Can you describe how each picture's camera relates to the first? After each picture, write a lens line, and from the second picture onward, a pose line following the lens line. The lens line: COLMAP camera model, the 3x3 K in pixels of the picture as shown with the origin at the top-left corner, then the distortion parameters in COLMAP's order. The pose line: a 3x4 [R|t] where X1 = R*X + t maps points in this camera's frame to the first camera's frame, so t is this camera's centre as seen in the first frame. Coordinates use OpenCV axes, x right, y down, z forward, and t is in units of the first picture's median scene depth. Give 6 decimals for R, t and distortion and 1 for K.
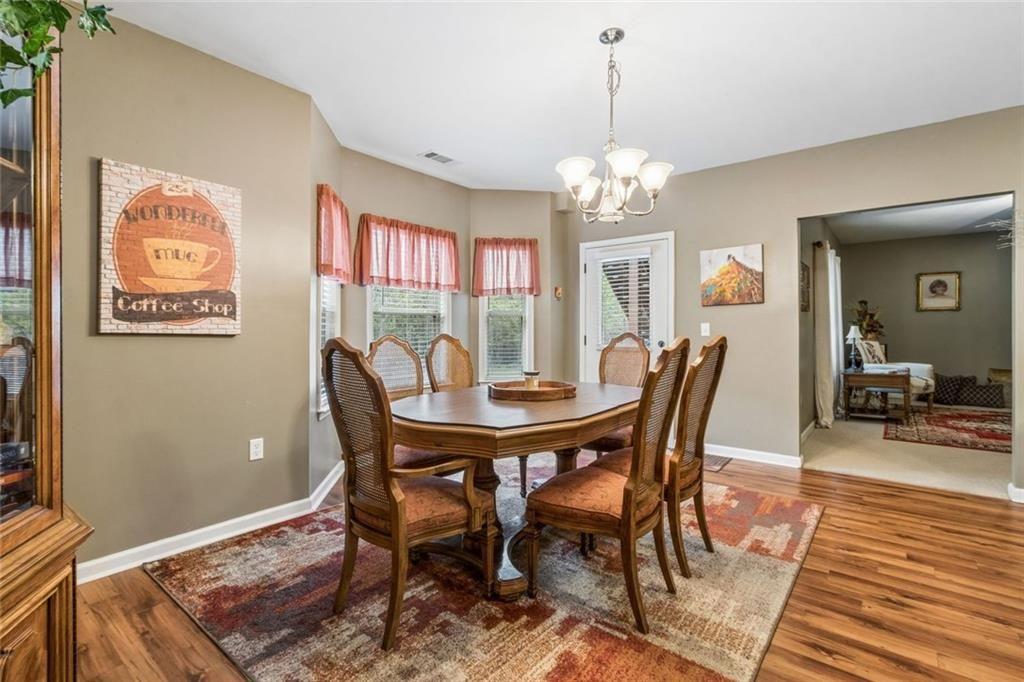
lens RADIAL K [[479.8, 0, 547.5], [0, 479.8, 326.6], [0, 0, 1]] dist [0.003555, -0.000957]
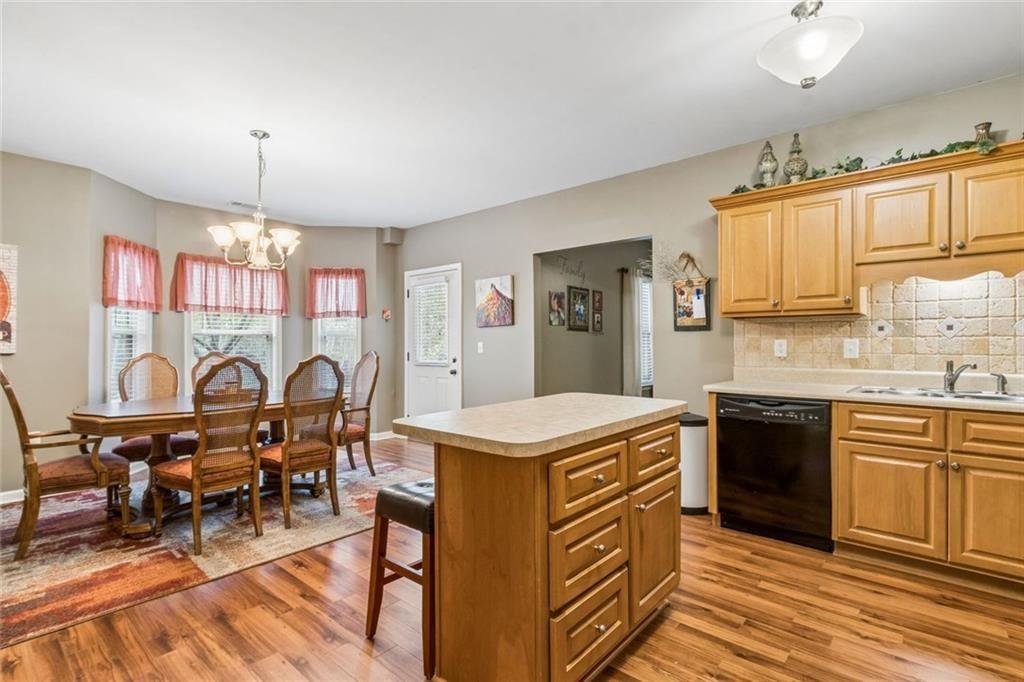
lens RADIAL K [[479.8, 0, 510.6], [0, 479.8, 339.9], [0, 0, 1]] dist [0.003555, -0.000957]
pose [[0.999311, -0.001883, -0.037076, 0.485054], [0.001746, 0.999992, -0.003730, -0.008210], [0.037083, 0.003663, 0.999305, -0.178945]]
